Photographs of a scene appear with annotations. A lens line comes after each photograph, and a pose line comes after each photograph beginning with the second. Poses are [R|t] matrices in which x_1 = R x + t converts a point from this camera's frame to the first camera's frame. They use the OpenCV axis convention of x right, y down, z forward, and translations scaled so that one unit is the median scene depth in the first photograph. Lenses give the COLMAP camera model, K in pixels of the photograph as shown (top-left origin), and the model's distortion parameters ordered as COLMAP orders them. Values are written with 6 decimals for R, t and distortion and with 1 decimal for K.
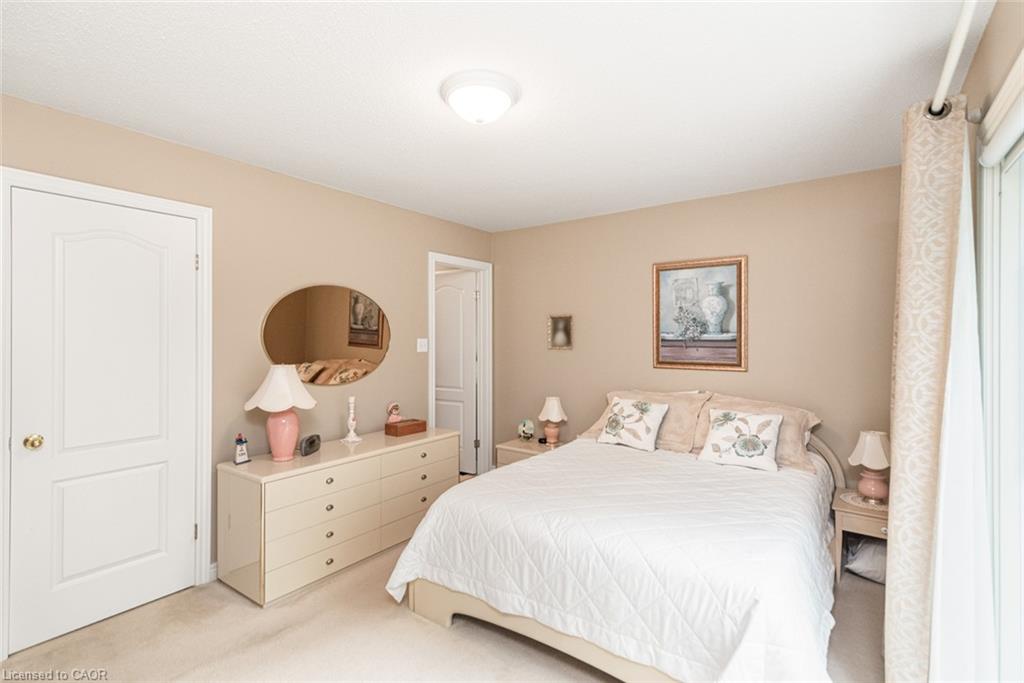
lens RADIAL K [[472.0, 0, 479.6], [0, 472.0, 332.6], [0, 0, 1]] dist [0.014474, -0.001313]
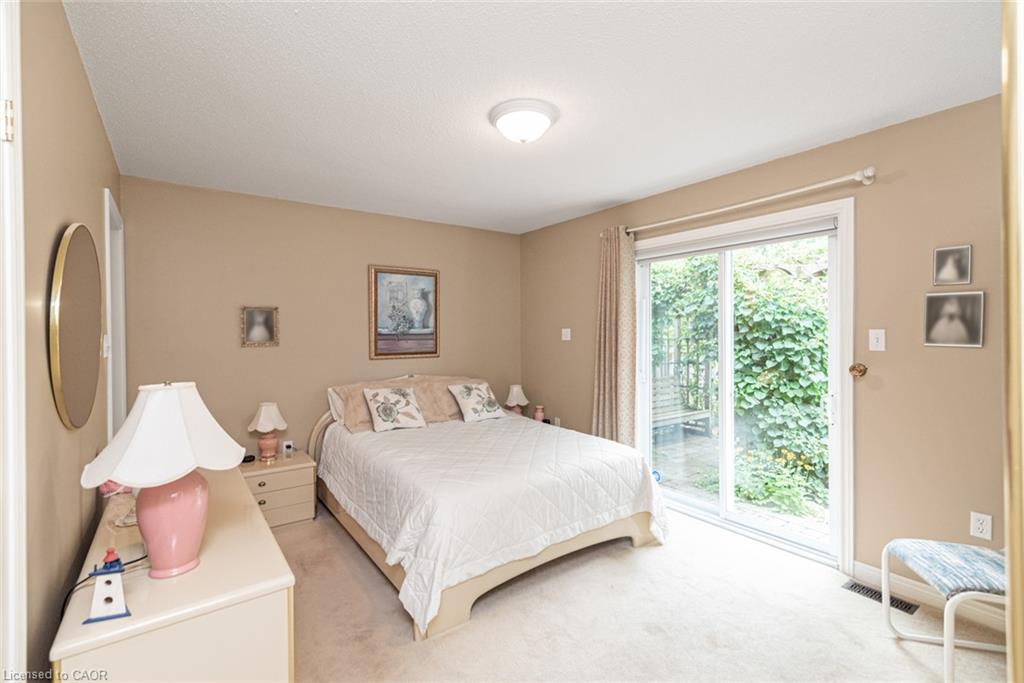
lens RADIAL K [[472.0, 0, 510.4], [0, 472.0, 337.0], [0, 0, 1]] dist [0.014474, -0.001313]
pose [[0.276398, -0.014375, 0.960936, -0.642022], [-0.003405, 0.999867, 0.015936, 0.003217], [-0.961037, -0.007677, 0.276312, 0.411559]]
